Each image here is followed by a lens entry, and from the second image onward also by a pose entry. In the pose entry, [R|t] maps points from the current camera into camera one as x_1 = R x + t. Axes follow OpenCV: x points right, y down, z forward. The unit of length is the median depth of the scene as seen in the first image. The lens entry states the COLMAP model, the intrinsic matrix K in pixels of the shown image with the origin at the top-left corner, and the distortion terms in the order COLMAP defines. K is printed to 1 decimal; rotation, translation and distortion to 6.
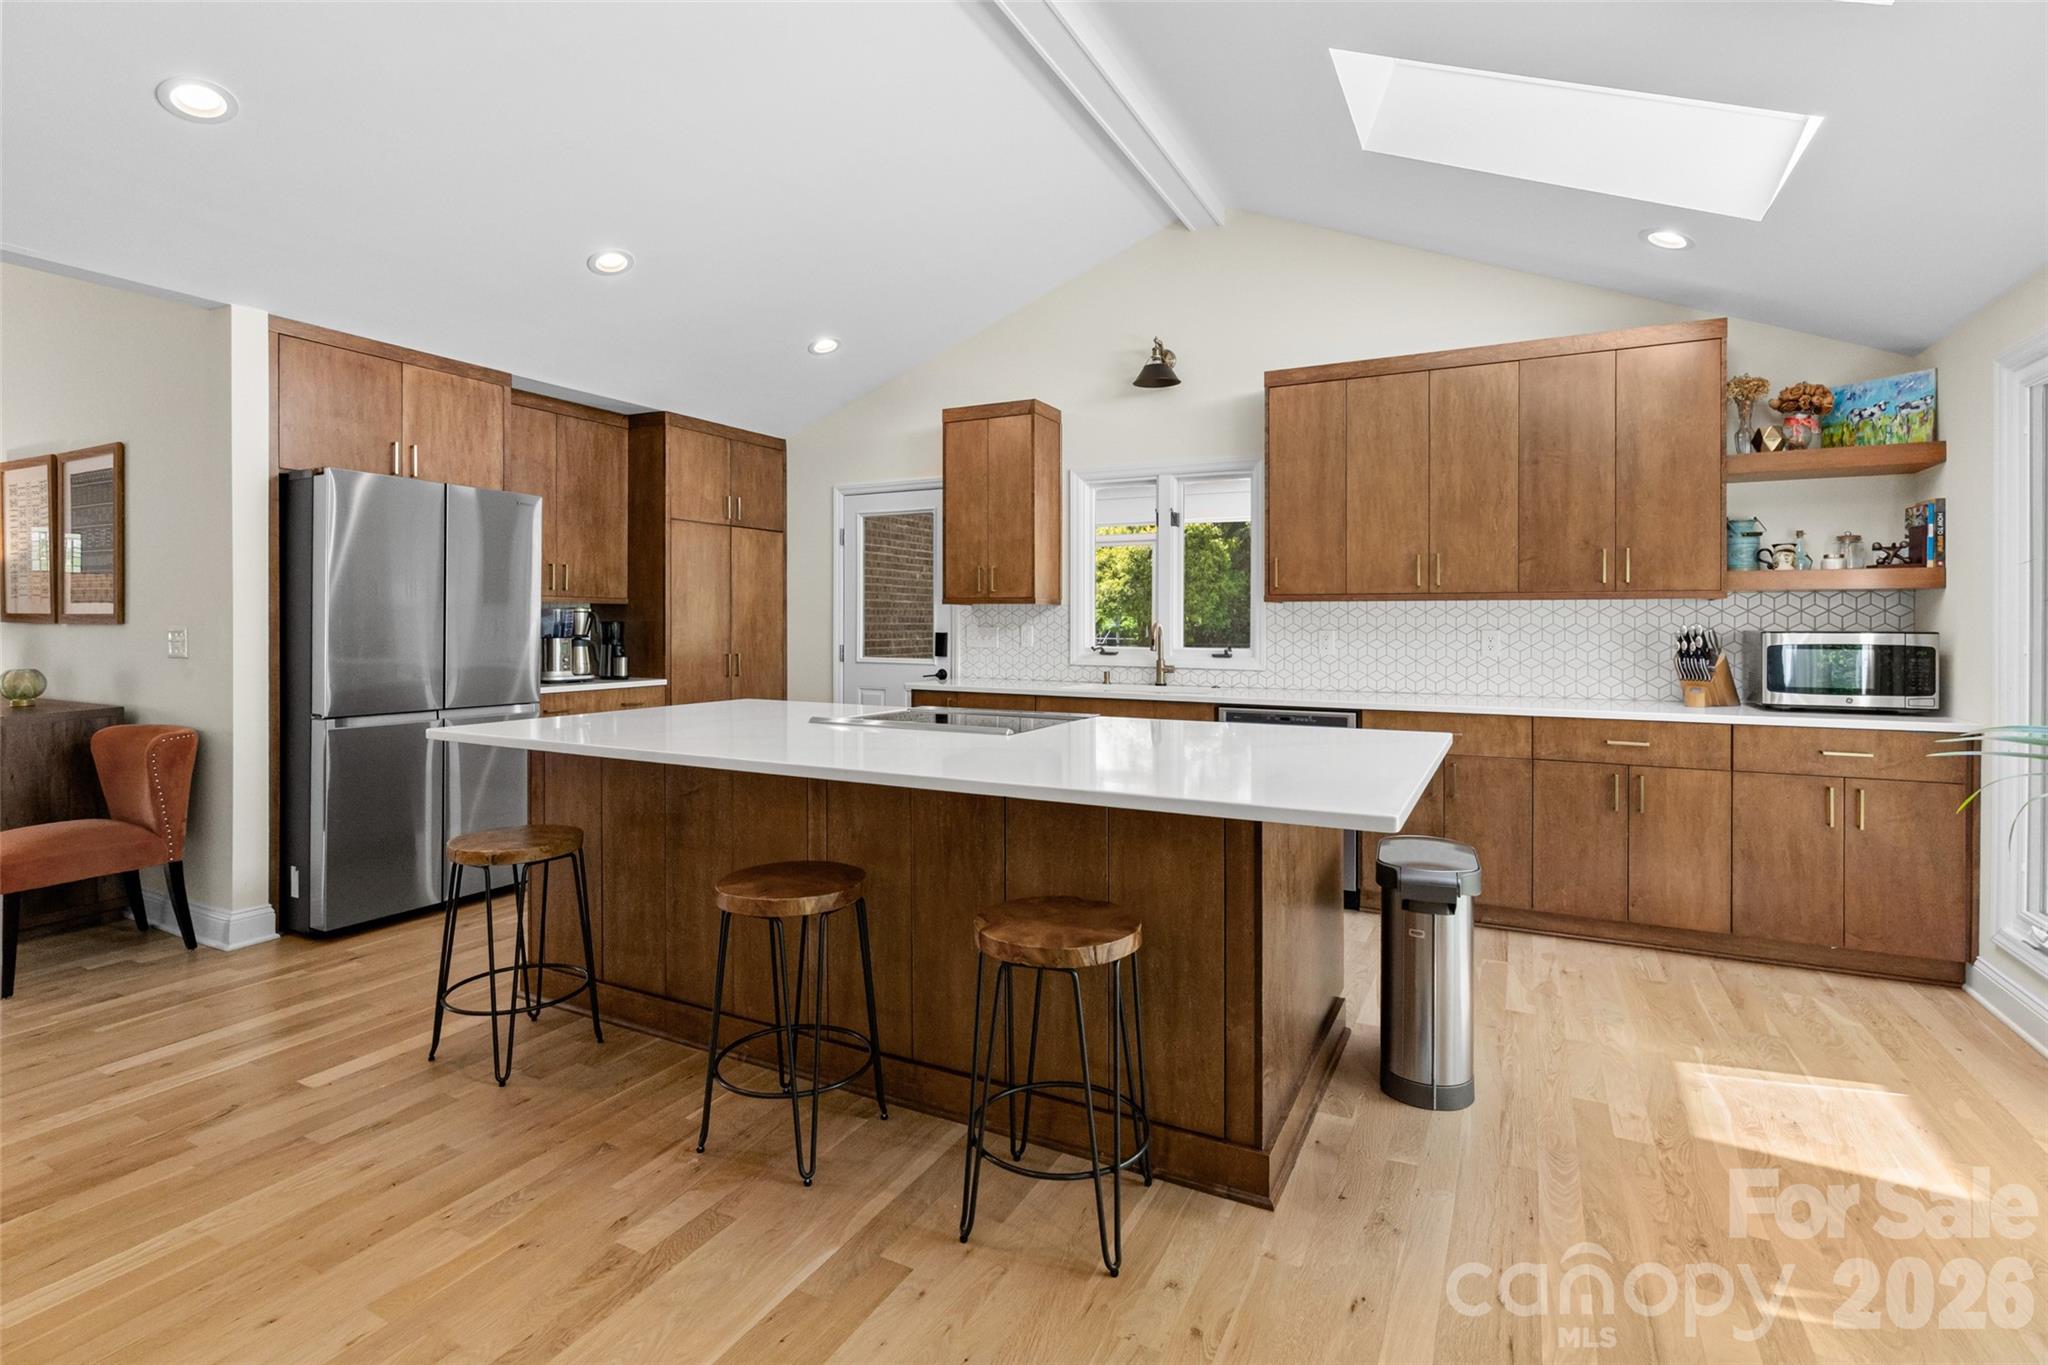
lens RADIAL K [[971.1, 0, 1029.0], [0, 971.1, 621.1], [0, 0, 1]] dist [-0.003545, -0.000014]
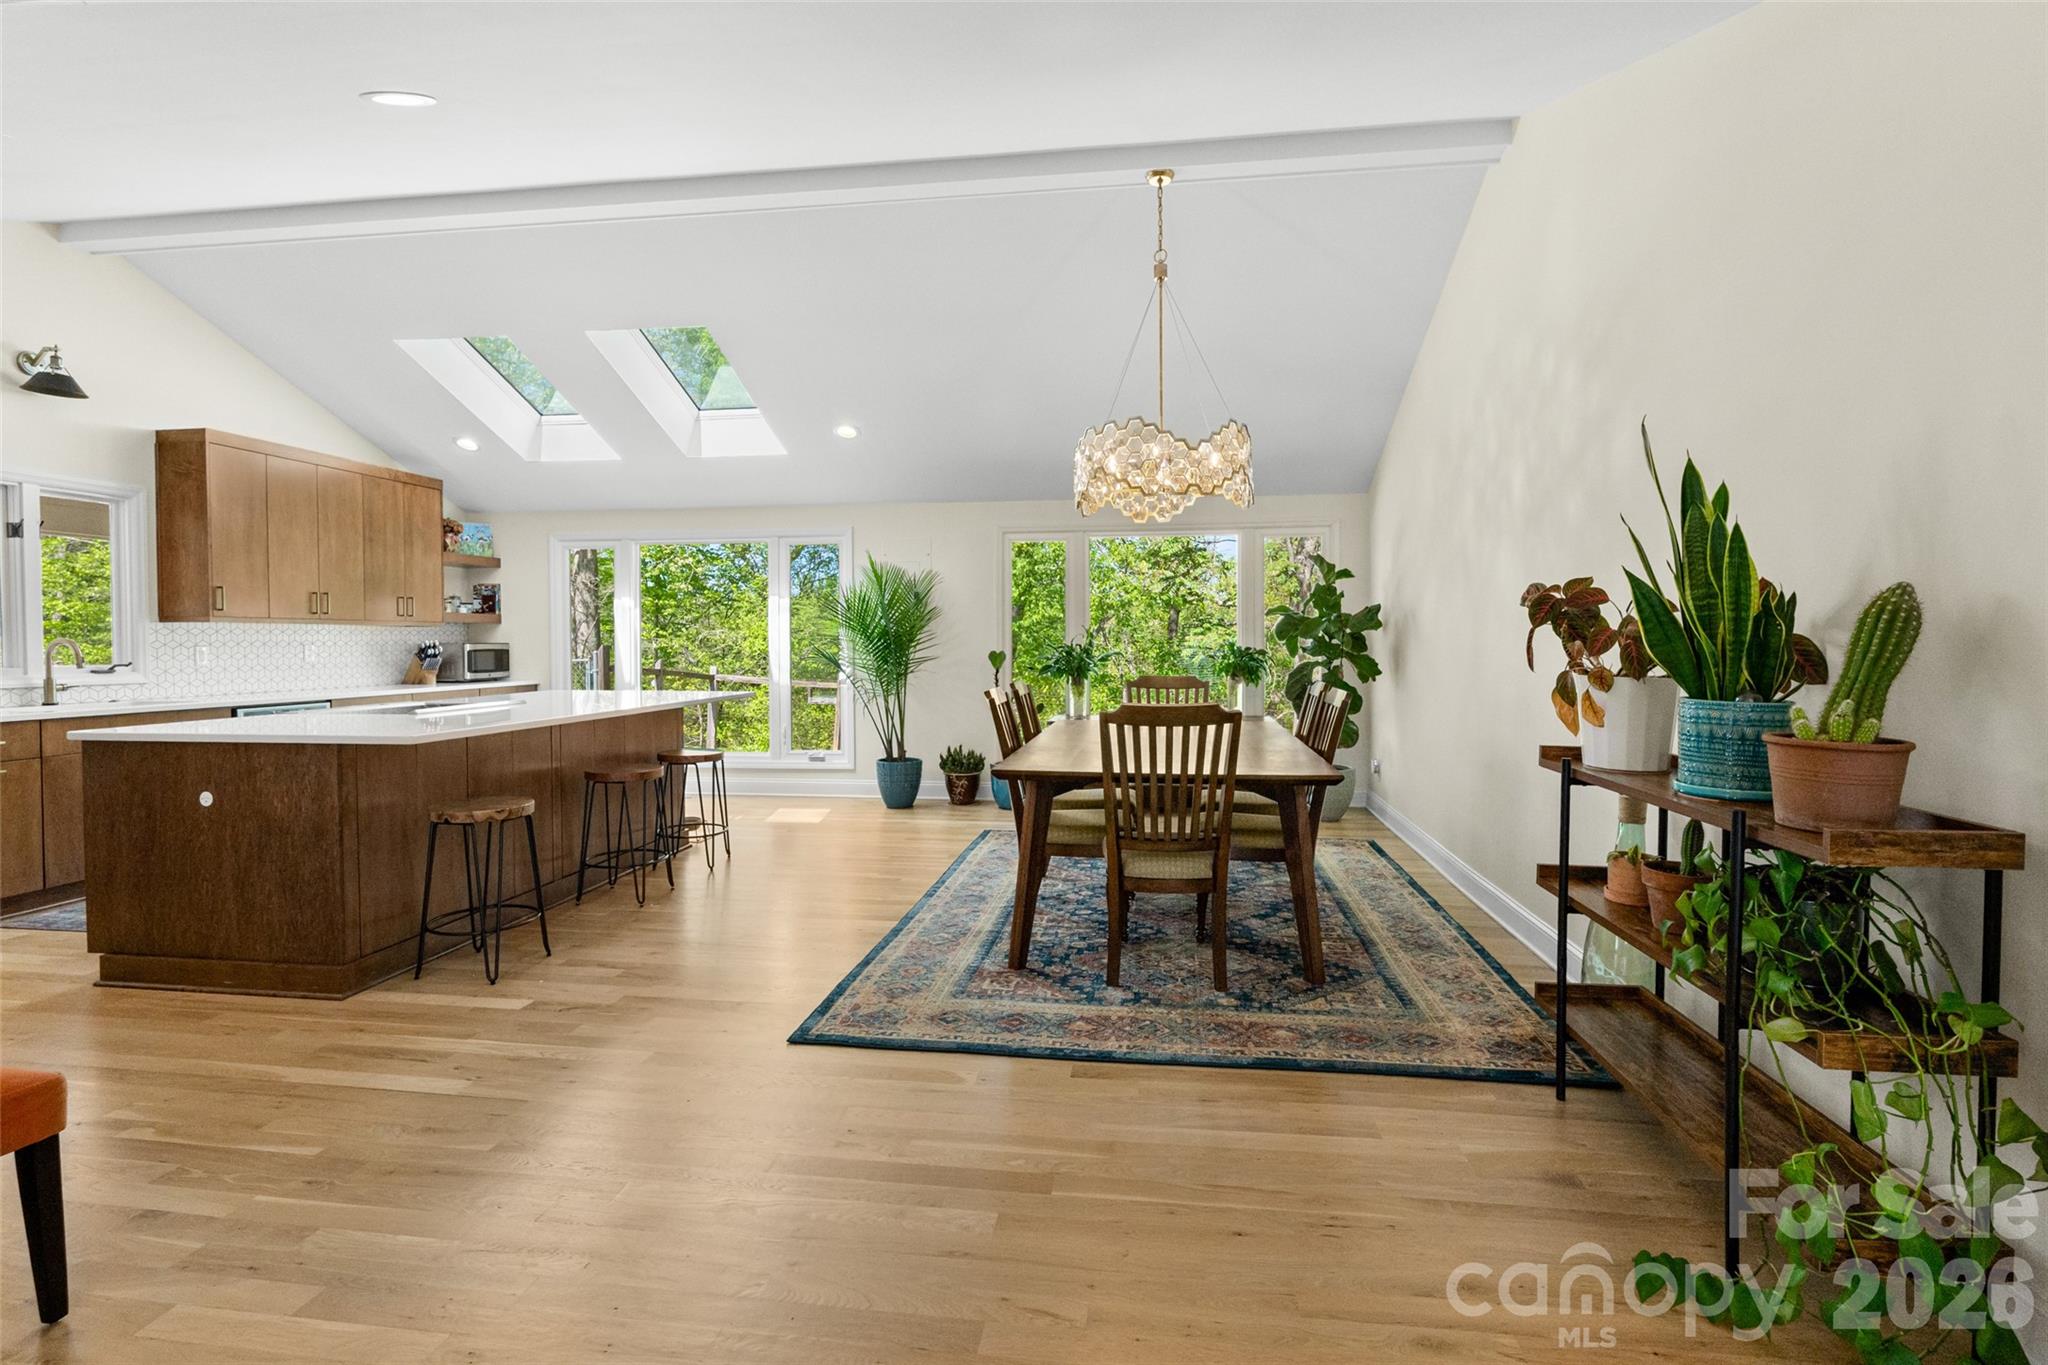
lens RADIAL K [[963.1, 0, 1029.7], [0, 963.1, 662.1], [0, 0, 1]] dist [-0.002809, -0.000740]
pose [[-0.333610, -0.023981, 0.942406, -1.385797], [-0.000024, 0.999677, 0.025430, -0.001181], [-0.942711, 0.008462, -0.333503, 0.513057]]
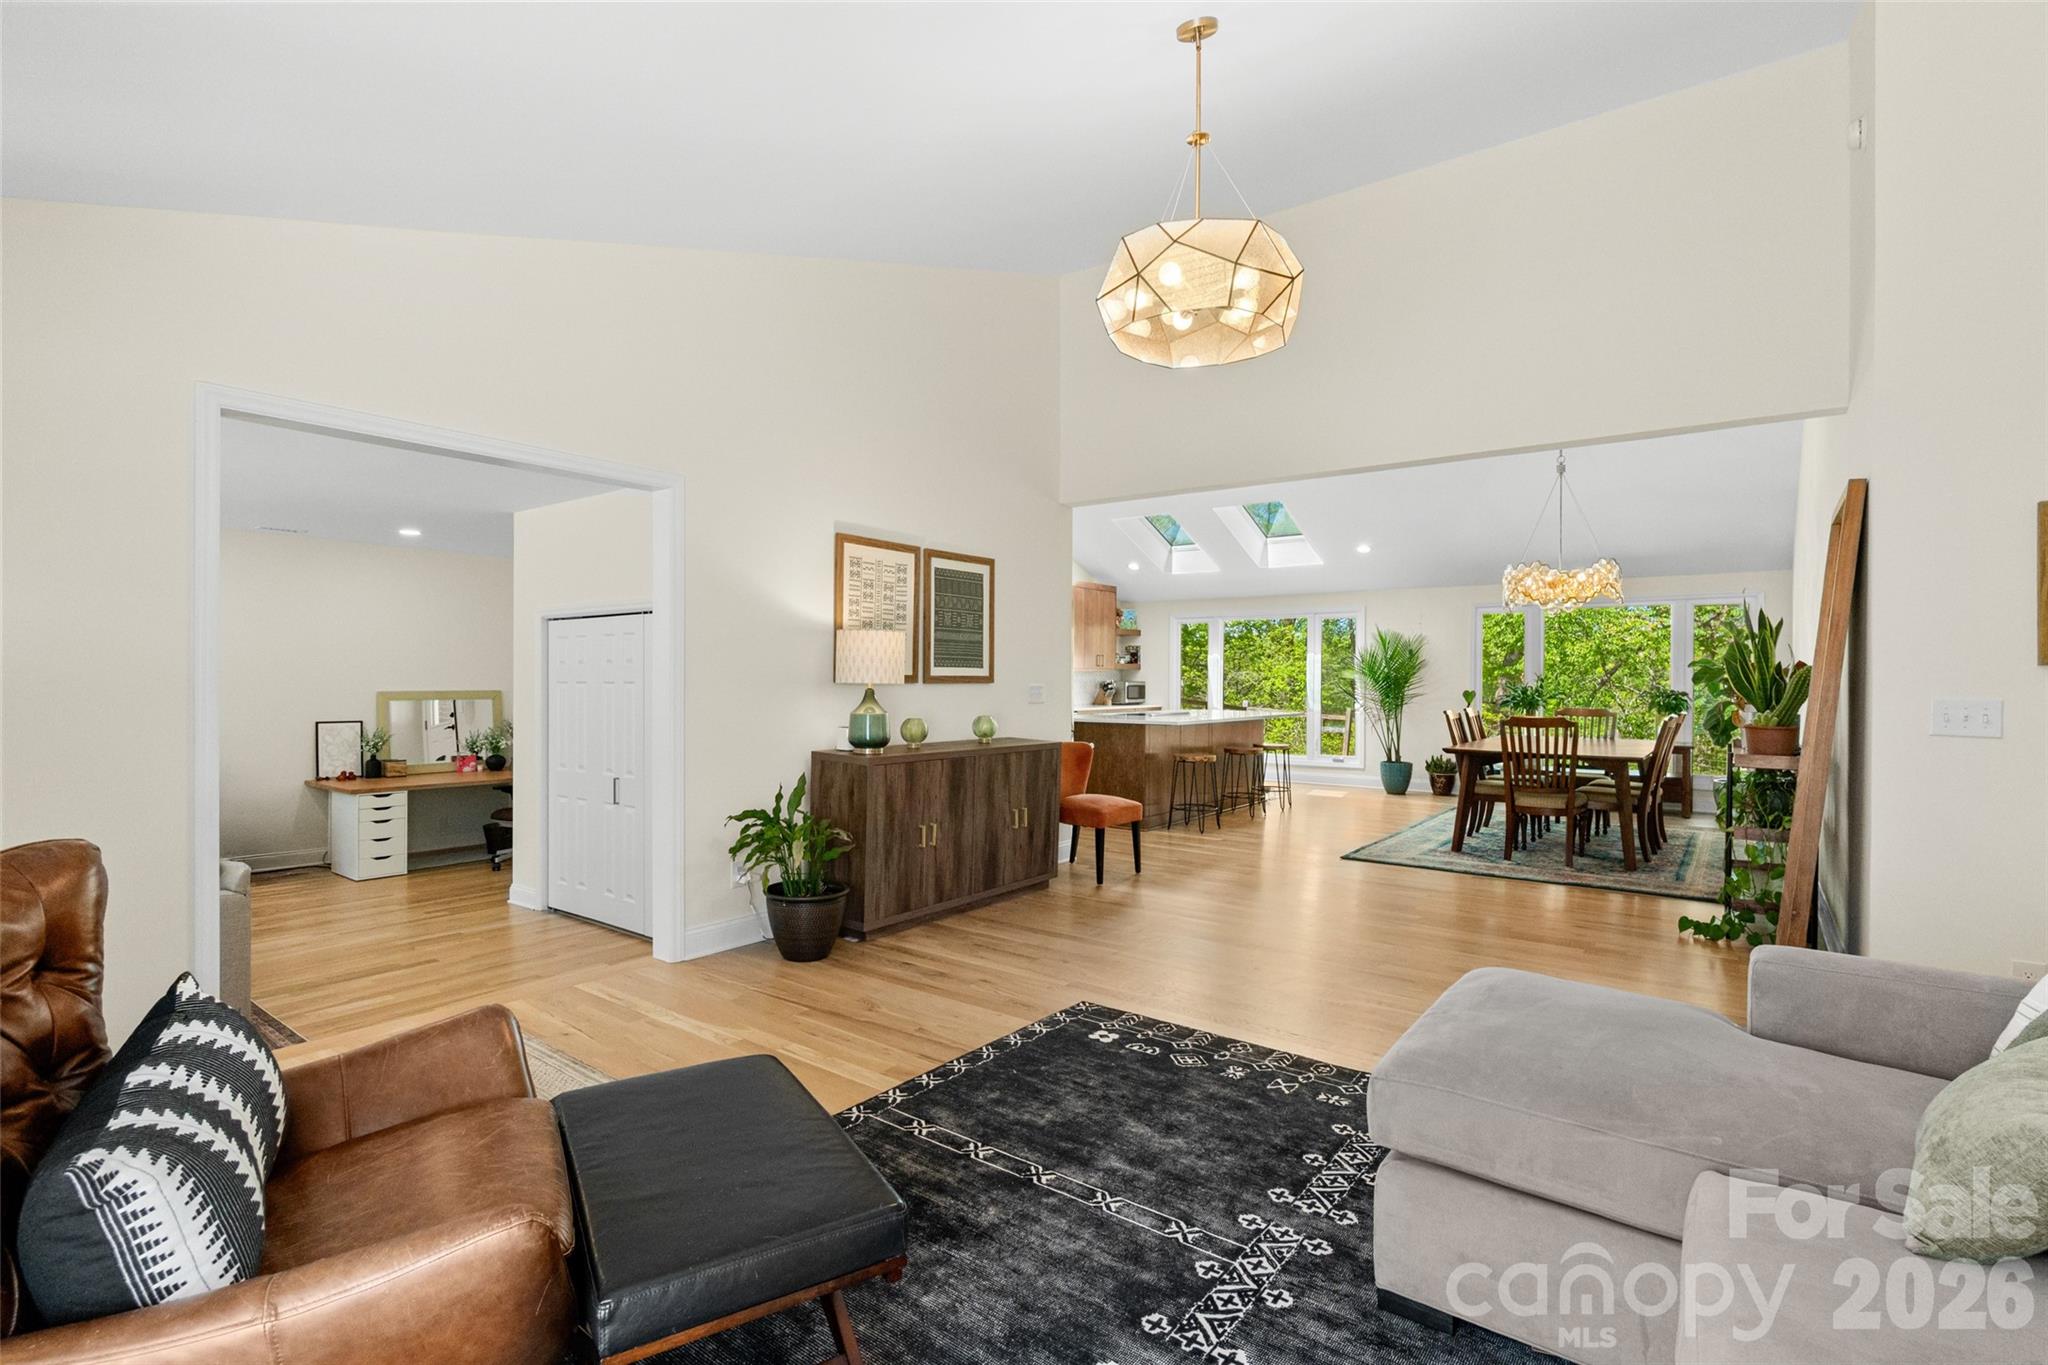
lens RADIAL K [[949.8, 0, 1031.3], [0, 949.8, 685.8], [0, 0, 1]] dist [-0.005288, -0.001651]
pose [[0.167050, -0.010262, 0.985895, -2.369803], [-0.006271, 0.999915, 0.011470, -0.010242], [-0.985928, -0.008099, 0.166972, 0.703460]]
